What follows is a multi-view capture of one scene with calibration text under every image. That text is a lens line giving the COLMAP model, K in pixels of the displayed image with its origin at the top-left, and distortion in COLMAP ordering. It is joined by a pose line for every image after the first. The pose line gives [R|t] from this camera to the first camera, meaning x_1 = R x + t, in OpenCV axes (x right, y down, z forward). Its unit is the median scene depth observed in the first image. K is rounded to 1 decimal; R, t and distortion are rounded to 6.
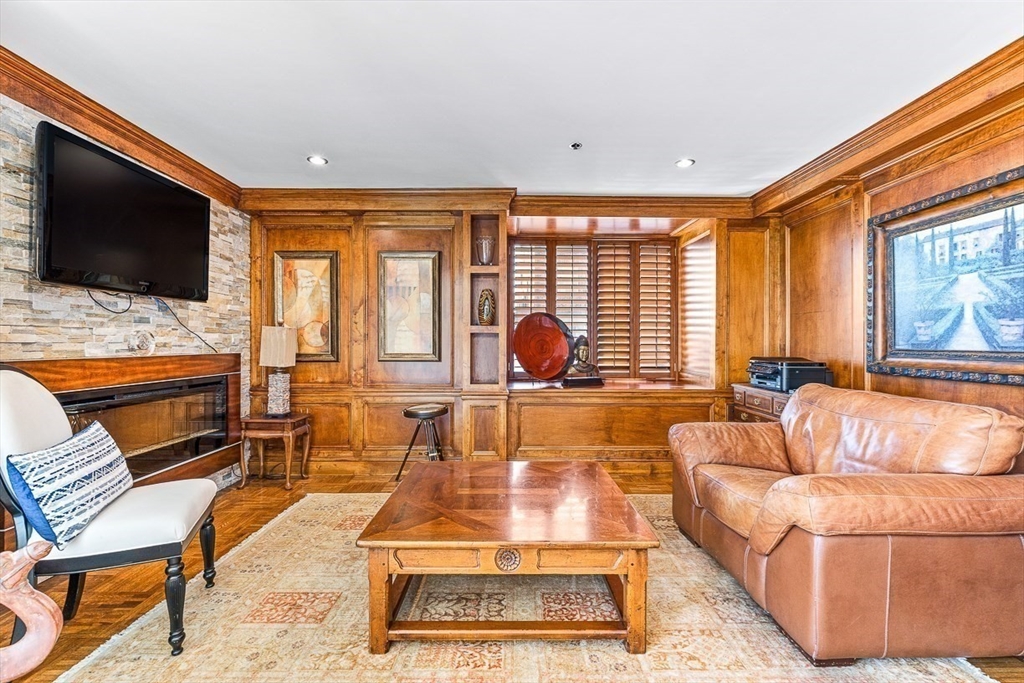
lens RADIAL K [[450.7, 0, 512.0], [0, 450.7, 341.5], [0, 0, 1]] dist [-0.000488, 0.000058]
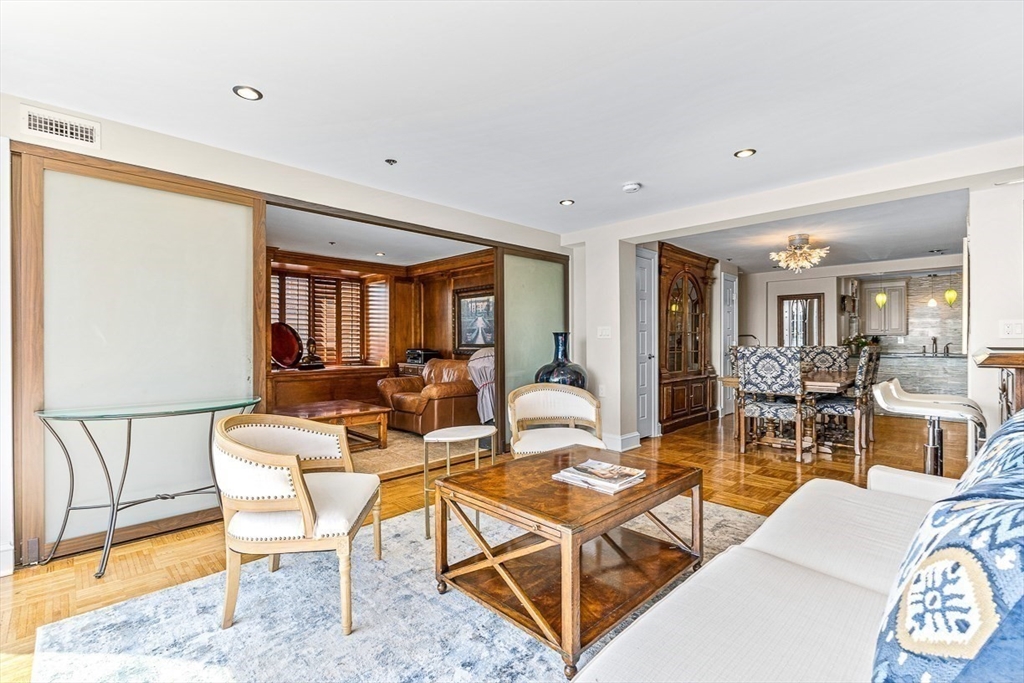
lens RADIAL K [[450.7, 0, 512.0], [0, 450.7, 341.5], [0, 0, 1]] dist [-0.000488, 0.000058]
pose [[0.720406, -0.006223, 0.693525, -0.580845], [0.004141, 0.999981, 0.004670, -0.006545], [-0.693540, -0.000492, 0.720417, -0.850853]]
